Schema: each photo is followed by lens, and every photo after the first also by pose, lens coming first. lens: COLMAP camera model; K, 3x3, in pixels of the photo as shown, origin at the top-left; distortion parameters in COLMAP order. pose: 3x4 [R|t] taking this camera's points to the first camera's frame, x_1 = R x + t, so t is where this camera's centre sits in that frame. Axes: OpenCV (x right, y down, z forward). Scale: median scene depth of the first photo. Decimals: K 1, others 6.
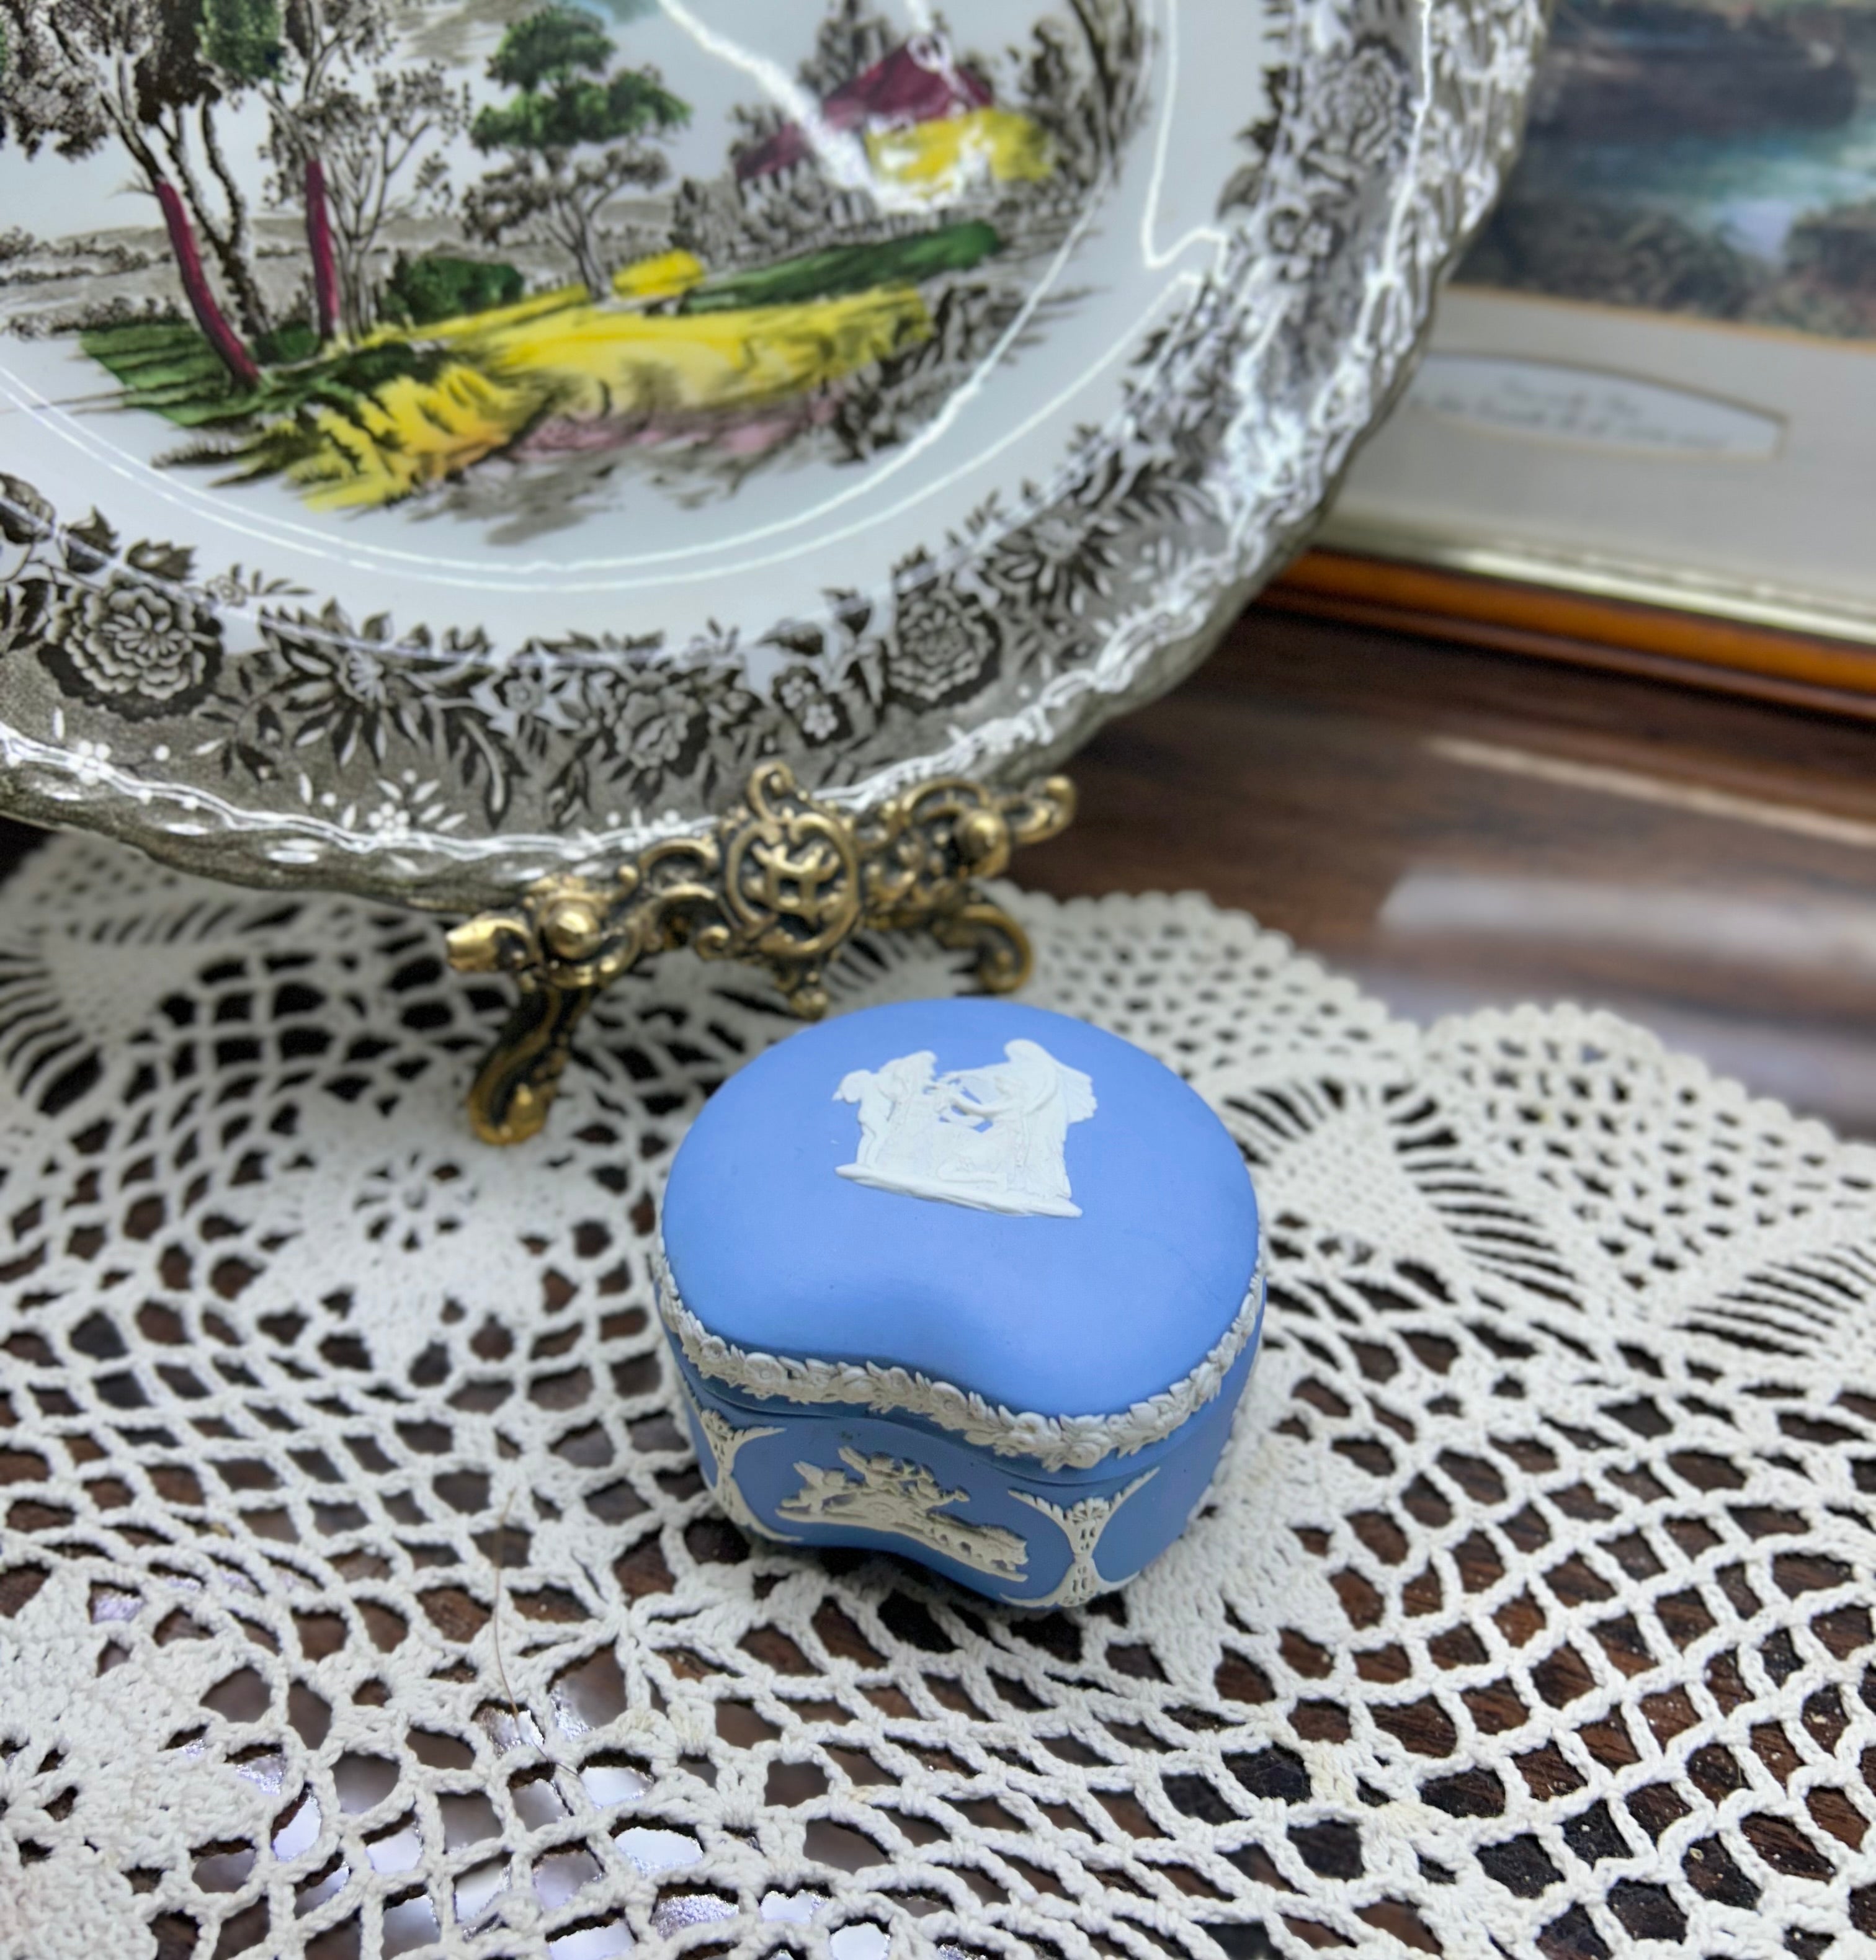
lens RADIAL K [[2067.8, 0, 960.1], [0, 2067.8, 905.2], [0, 0, 1]] dist [0.020046, -0.069710]
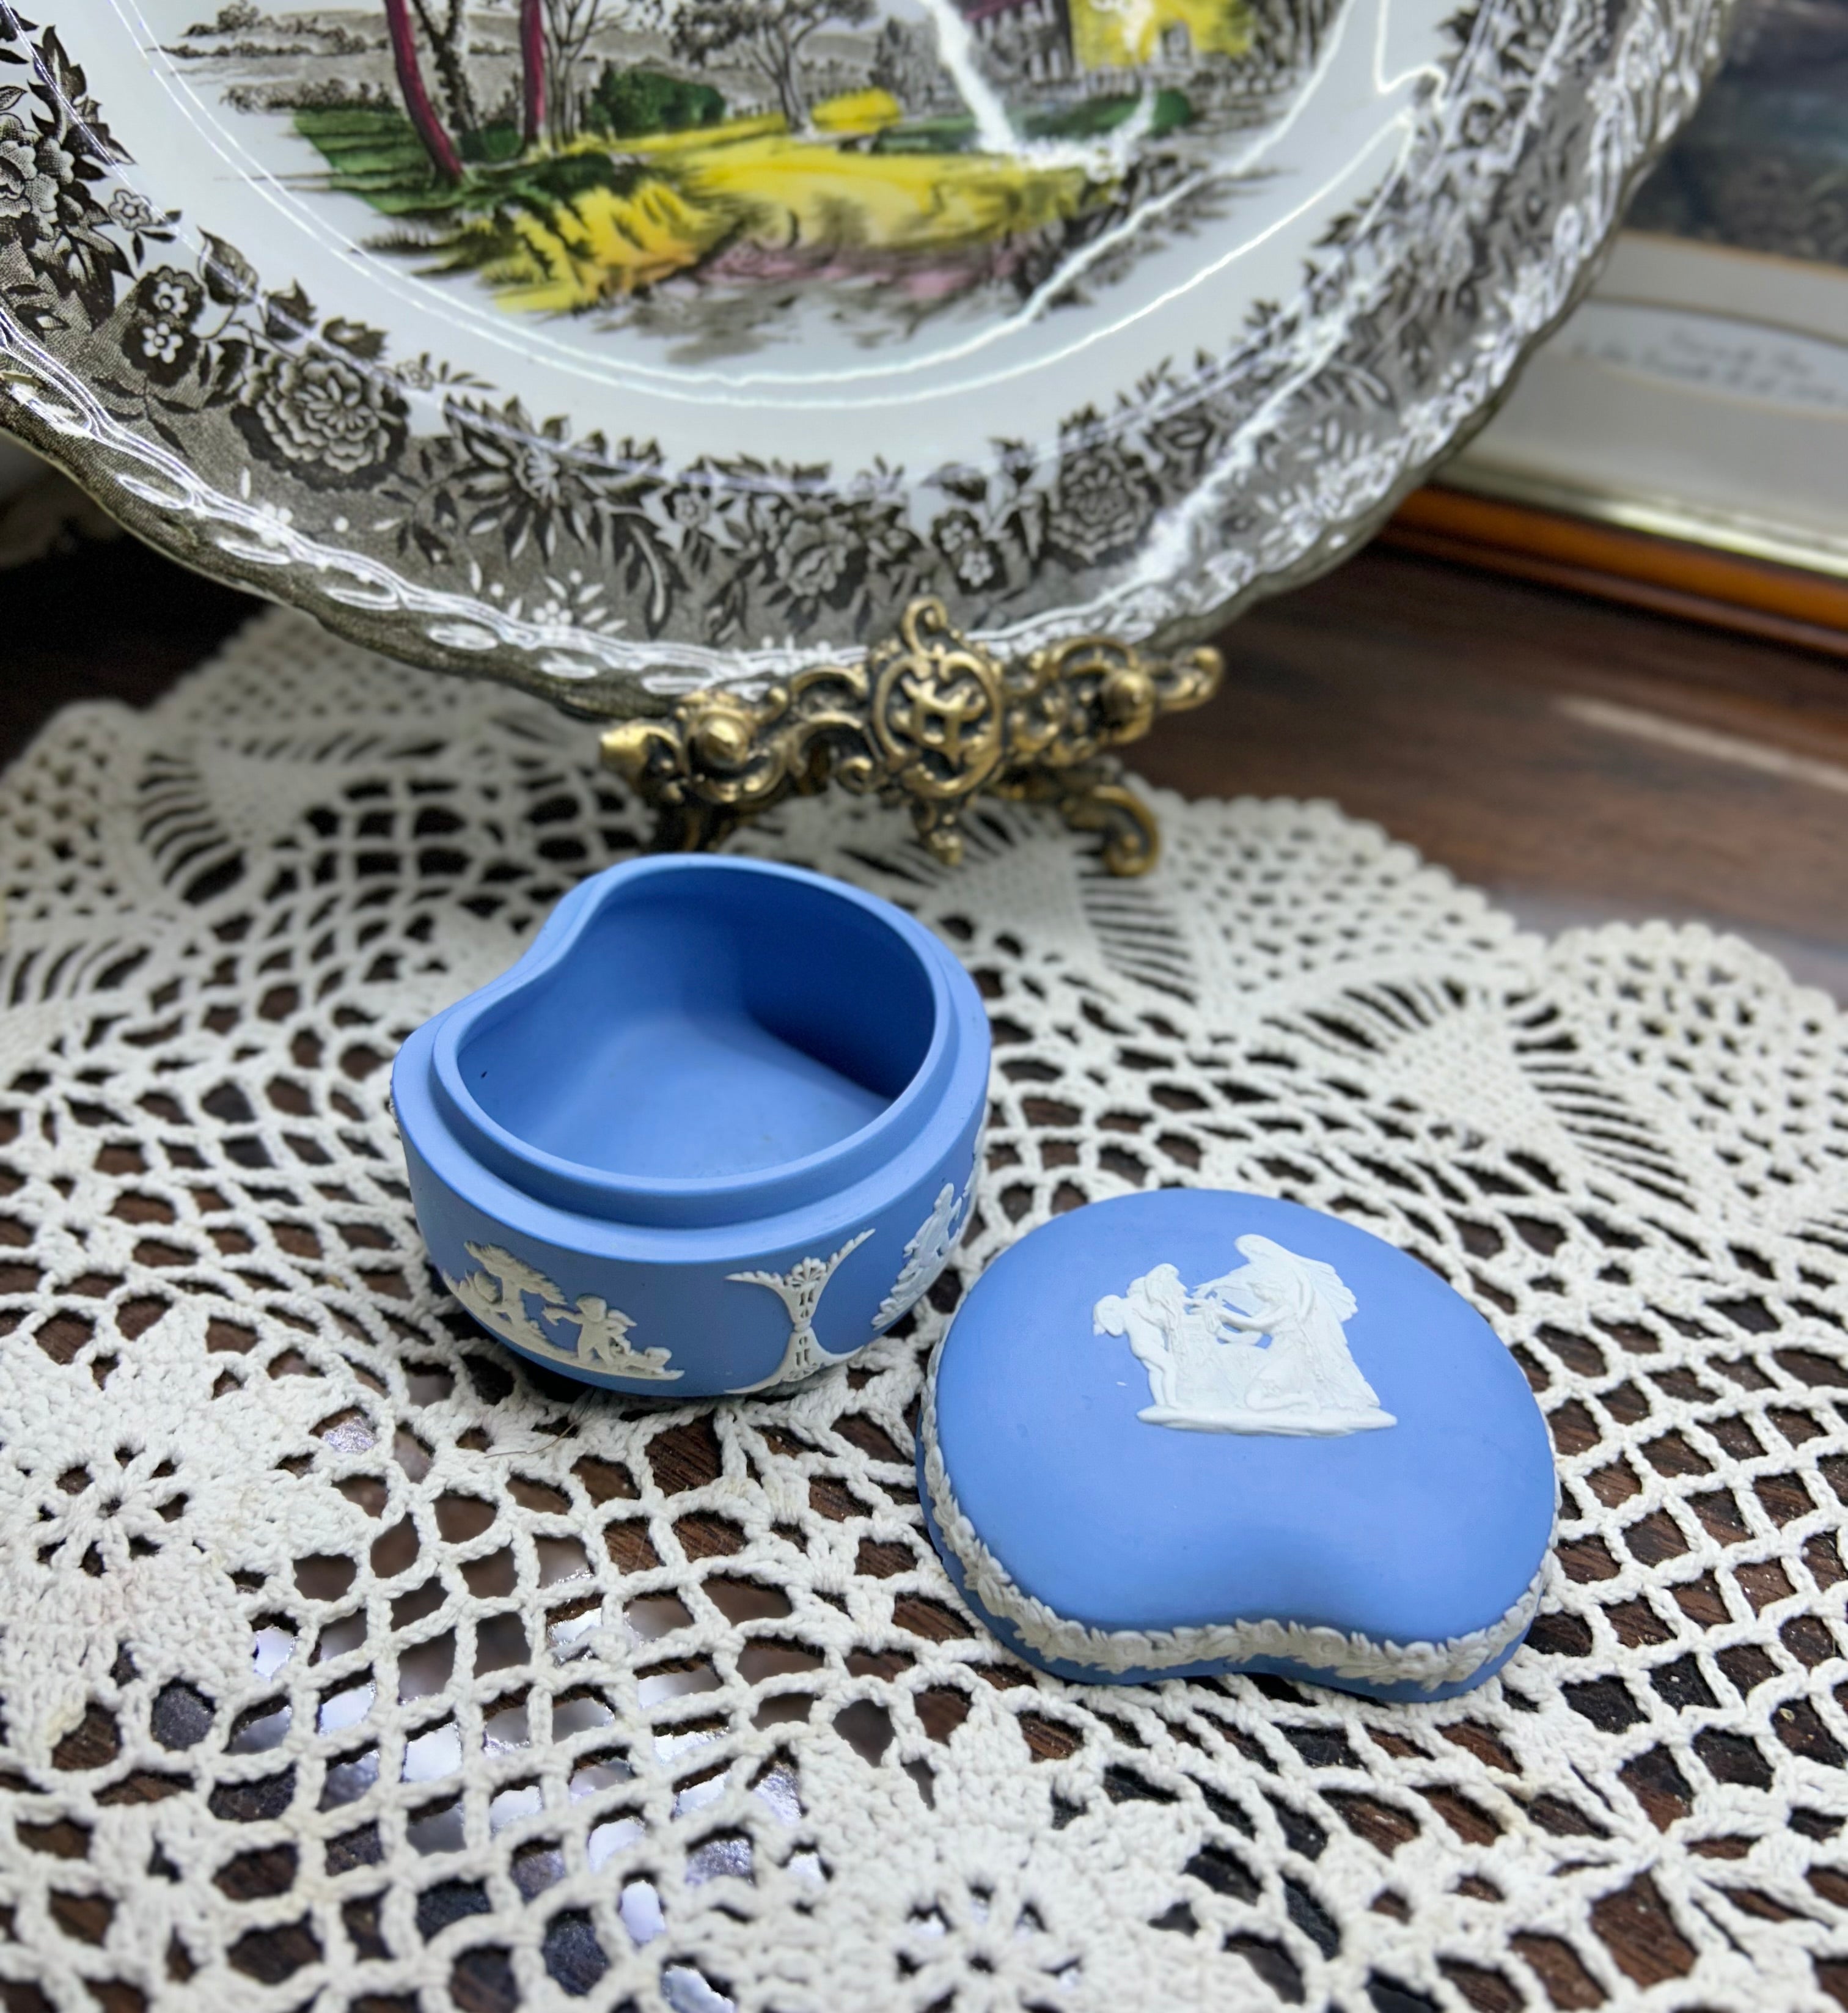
lens RADIAL K [[2055.3, 0, 952.5], [0, 2055.3, 961.4], [0, 0, 1]] dist [-0.001620, 0.000080]
pose [[0.995783, 0.082331, -0.040462, -0.025134], [-0.082277, 0.996605, 0.003003, 0.106980], [0.040571, 0.000339, 0.999177, 0.000154]]
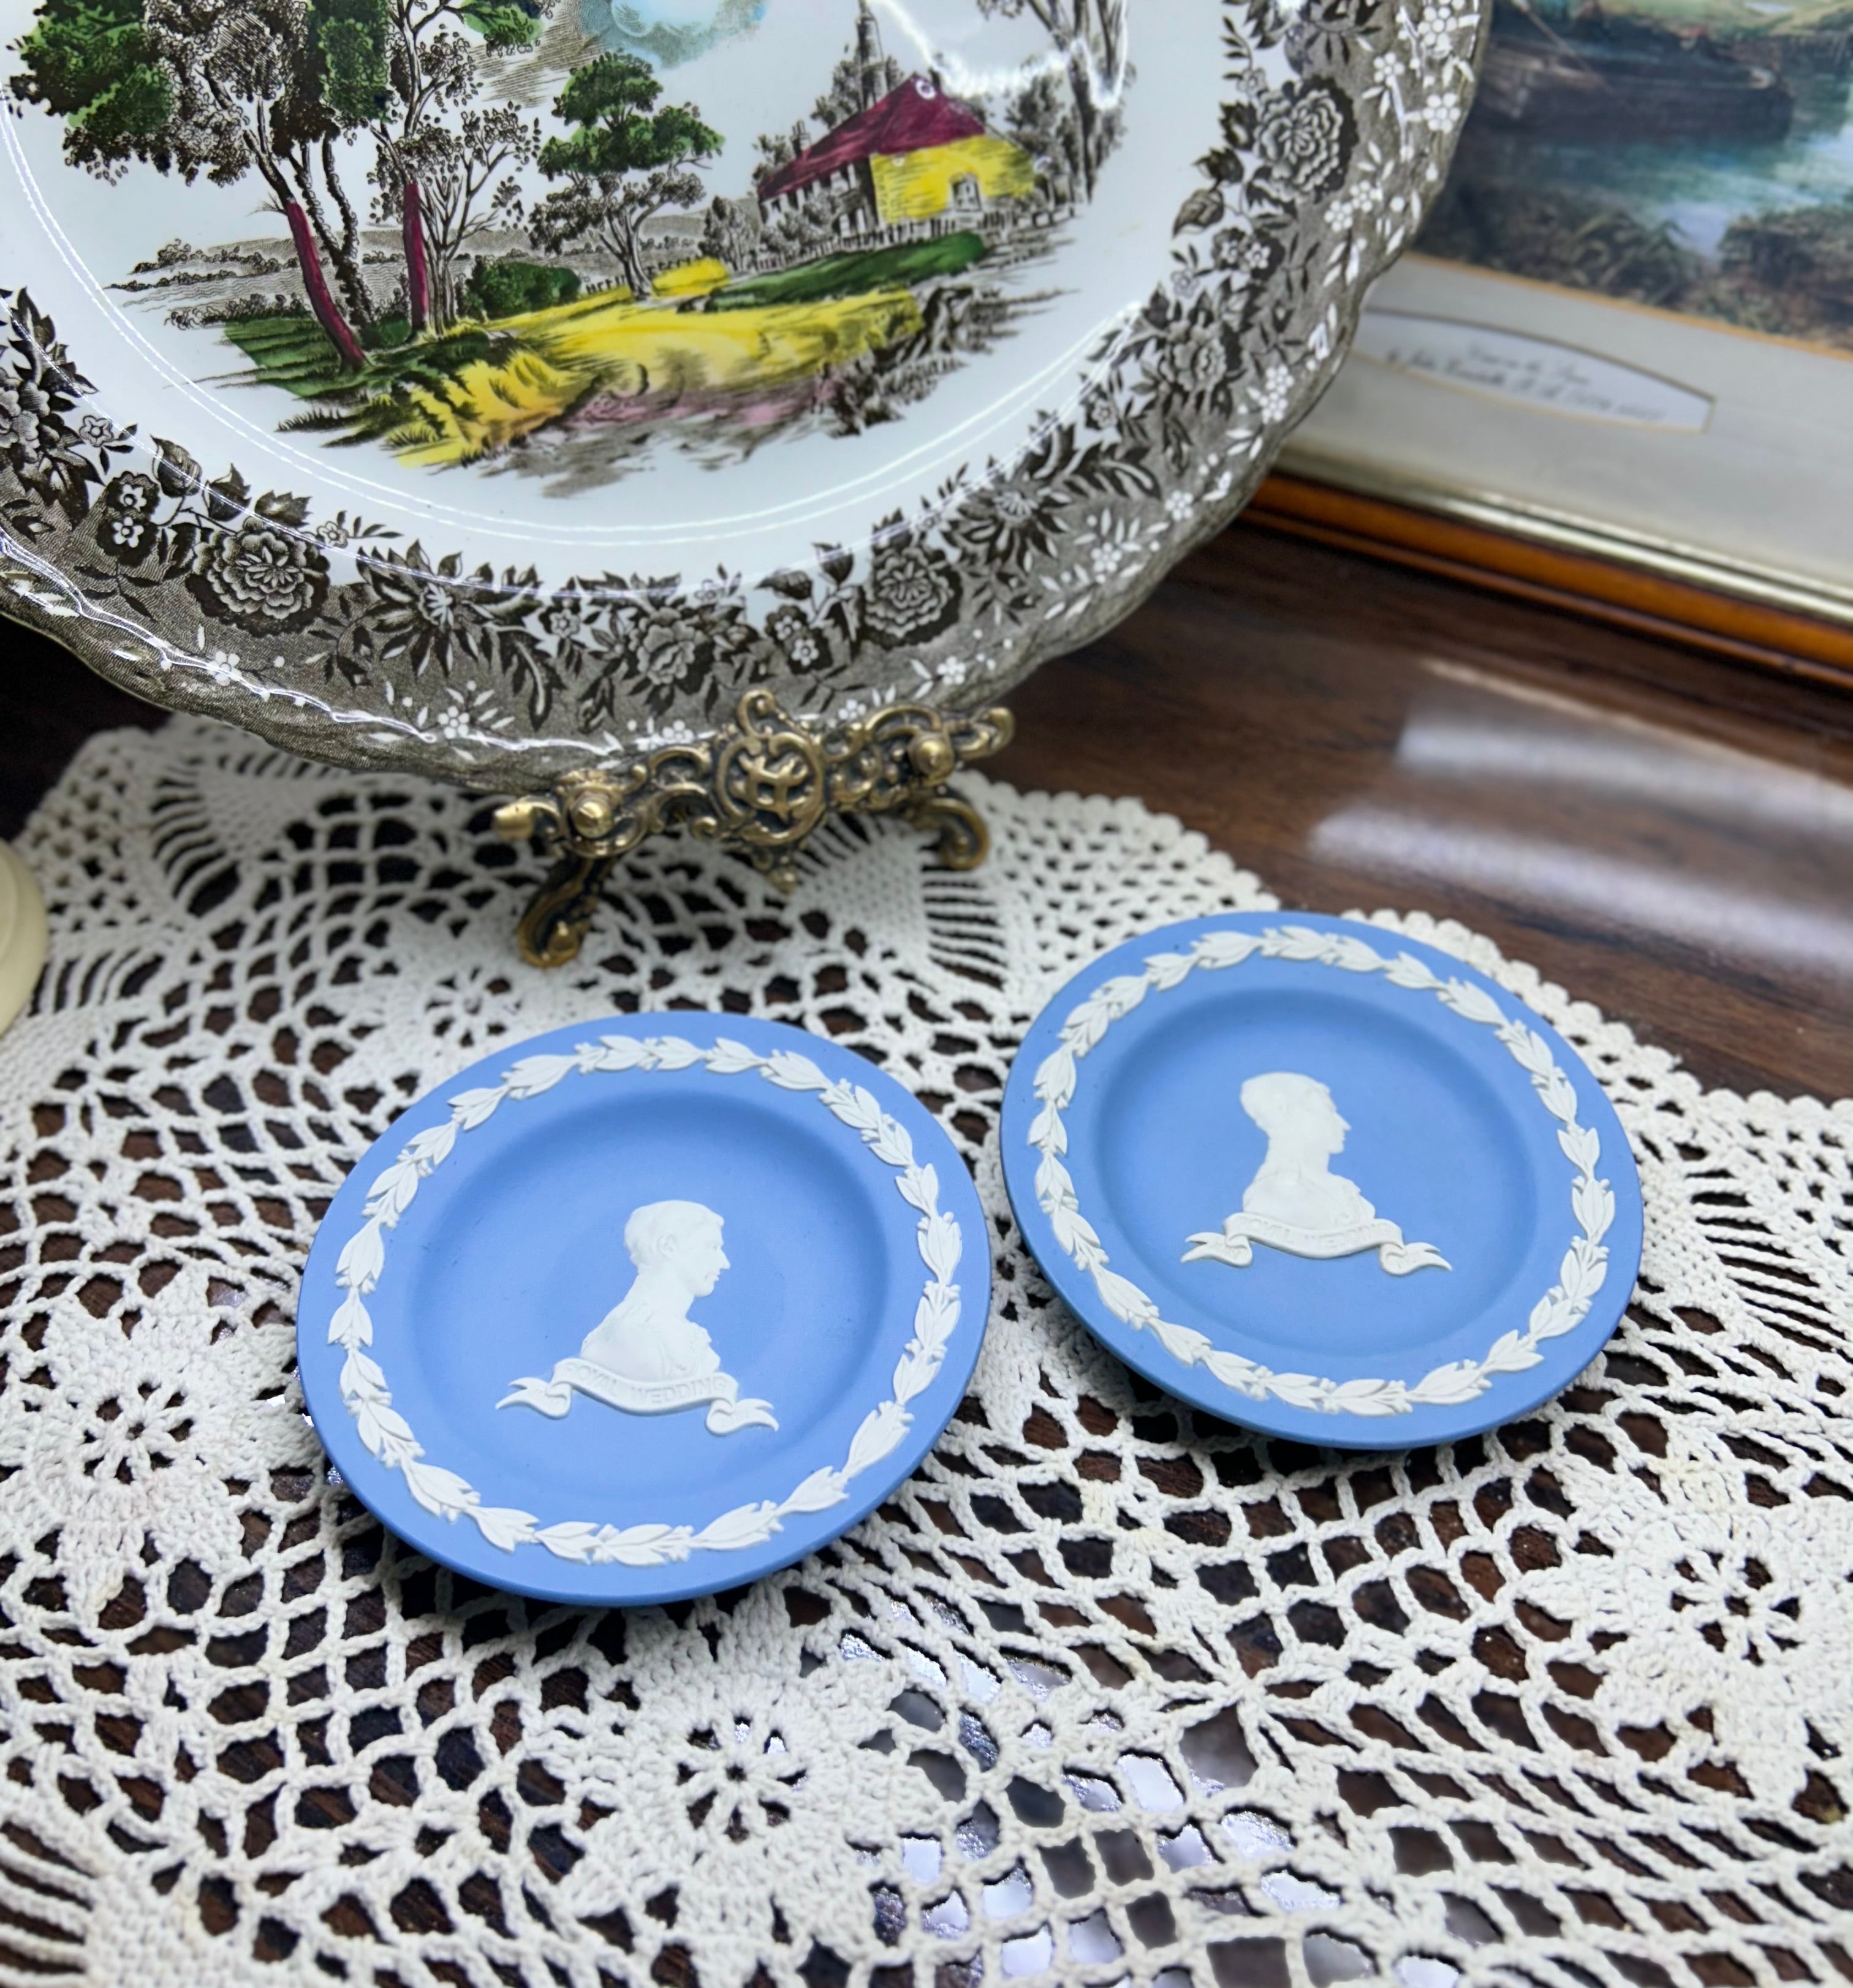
lens RADIAL K [[2044.6, 0, 951.4], [0, 2044.6, 898.0], [0, 0, 1]] dist [0.081971, -0.209080]
pose [[0.993704, 0.075609, -0.082682, 0.141281], [-0.065422, 0.990660, 0.119639, -0.102409], [0.090956, -0.113476, 0.989369, -0.237262]]
